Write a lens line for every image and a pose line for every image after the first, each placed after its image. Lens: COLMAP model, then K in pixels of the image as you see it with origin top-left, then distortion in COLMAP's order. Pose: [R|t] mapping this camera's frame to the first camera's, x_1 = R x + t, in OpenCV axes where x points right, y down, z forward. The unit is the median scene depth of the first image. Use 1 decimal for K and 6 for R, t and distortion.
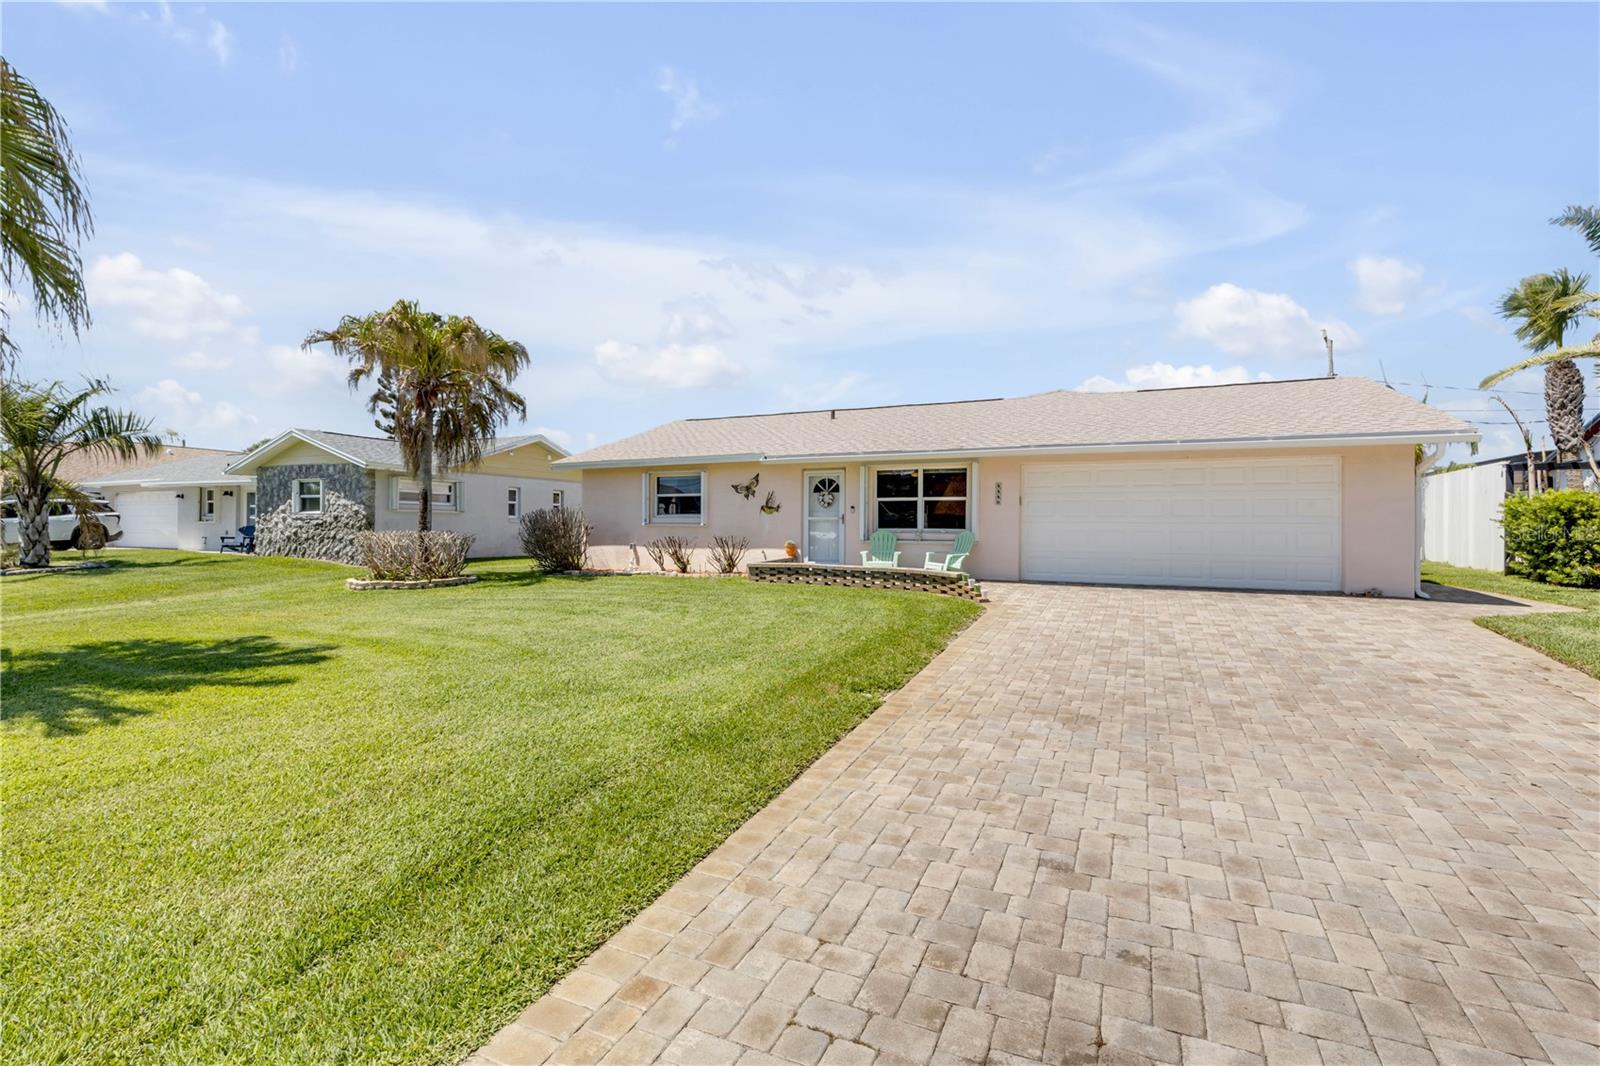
lens RADIAL K [[738.2, 0, 796.6], [0, 738.2, 530.5], [0, 0, 1]] dist [0.000058, -0.000011]
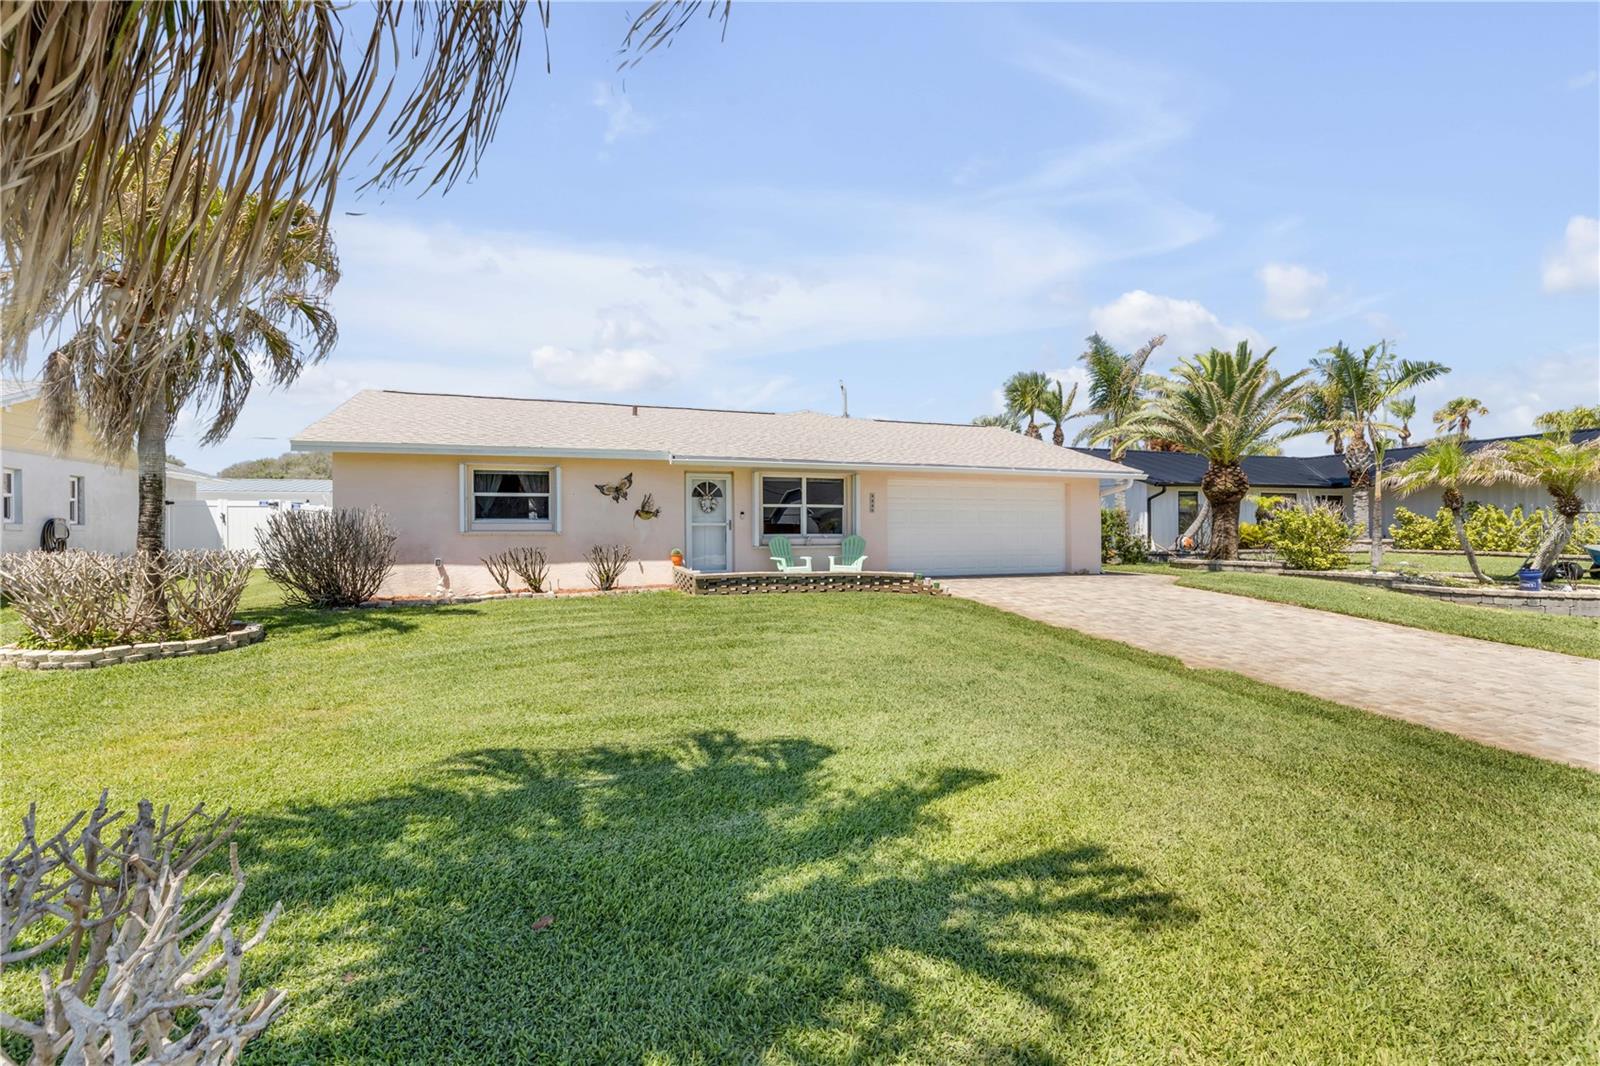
lens RADIAL K [[721.3, 0, 800.0], [0, 721.3, 533.0], [0, 0, 1]] dist [0.004340, -0.000213]
pose [[0.700567, -0.012110, 0.713484, -0.556248], [0.009247, 0.999926, 0.007893, -0.011912], [-0.713527, 0.001068, 0.700627, 0.274890]]
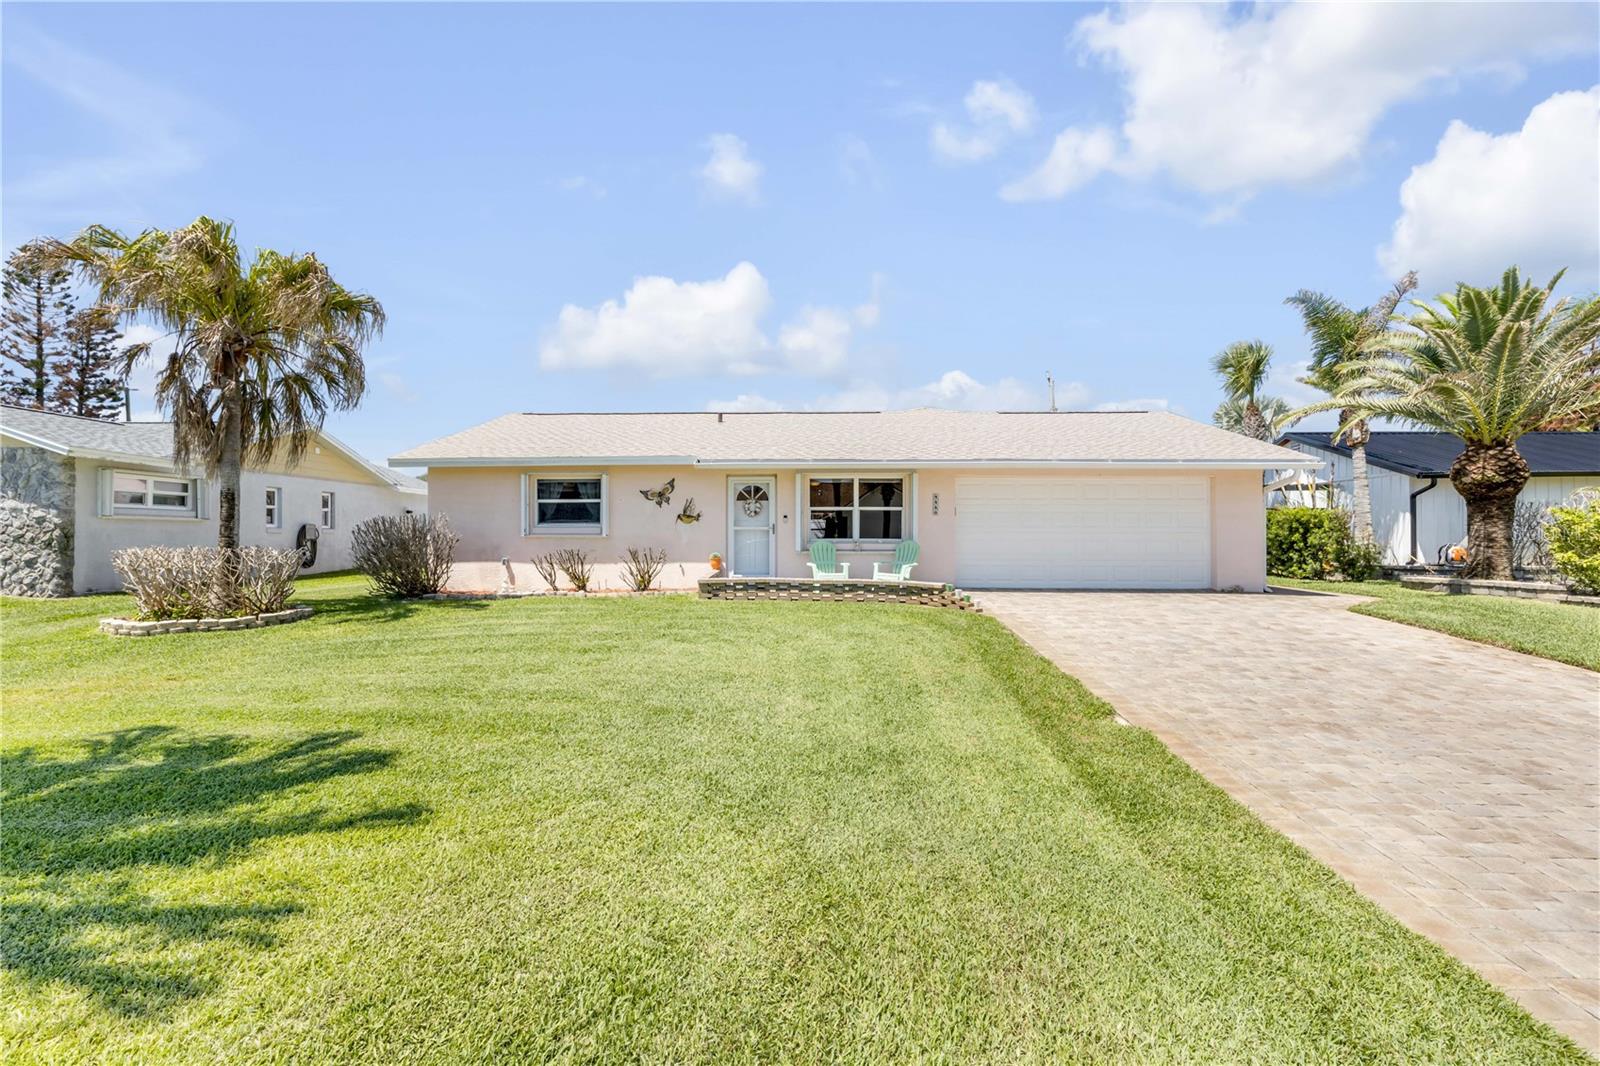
lens RADIAL K [[721.3, 0, 800.0], [0, 721.3, 533.0], [0, 0, 1]] dist [0.004340, -0.000213]
pose [[0.918423, -0.004323, 0.395576, -0.275015], [0.006251, 0.999974, -0.003585, -0.007083], [-0.395550, 0.005765, 0.918426, 0.141028]]
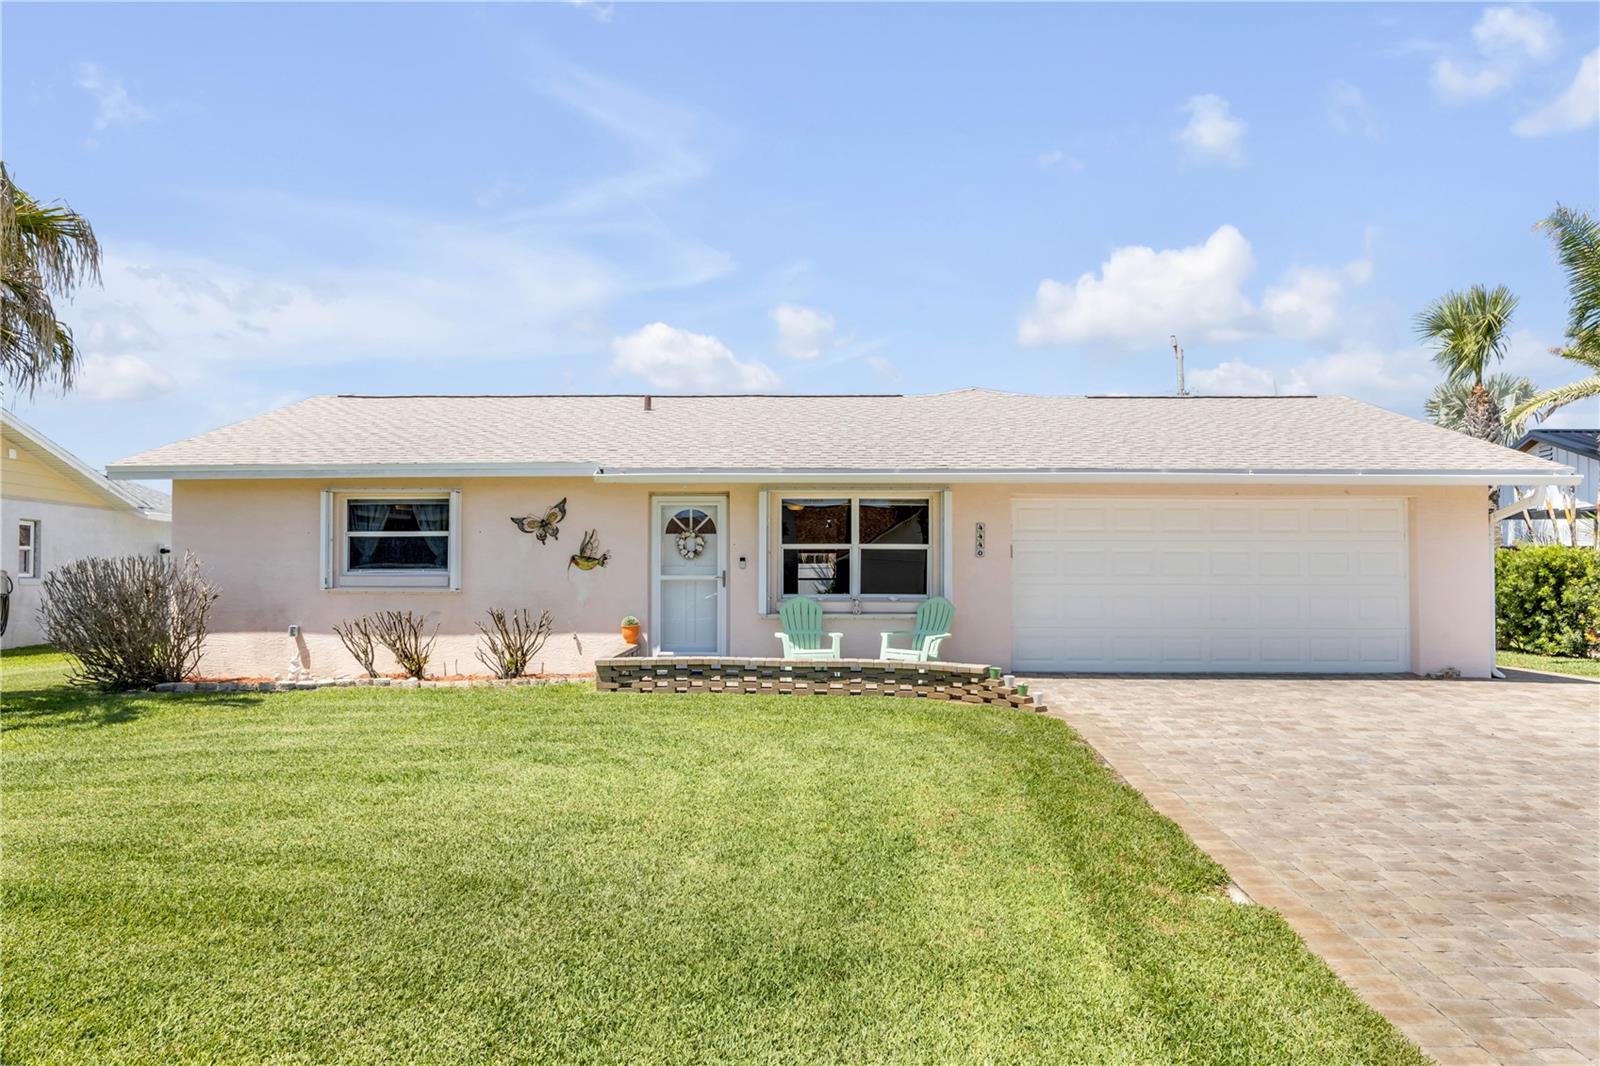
lens RADIAL K [[1112.0, 0, 828.0], [0, 1112.0, 565.1], [0, 0, 1]] dist [-0.006700, 0.004186]
pose [[0.910925, 0.002798, 0.412562, -0.233585], [0.006168, 0.999773, -0.020400, -0.007966], [-0.412525, 0.021127, 0.910701, 0.151632]]
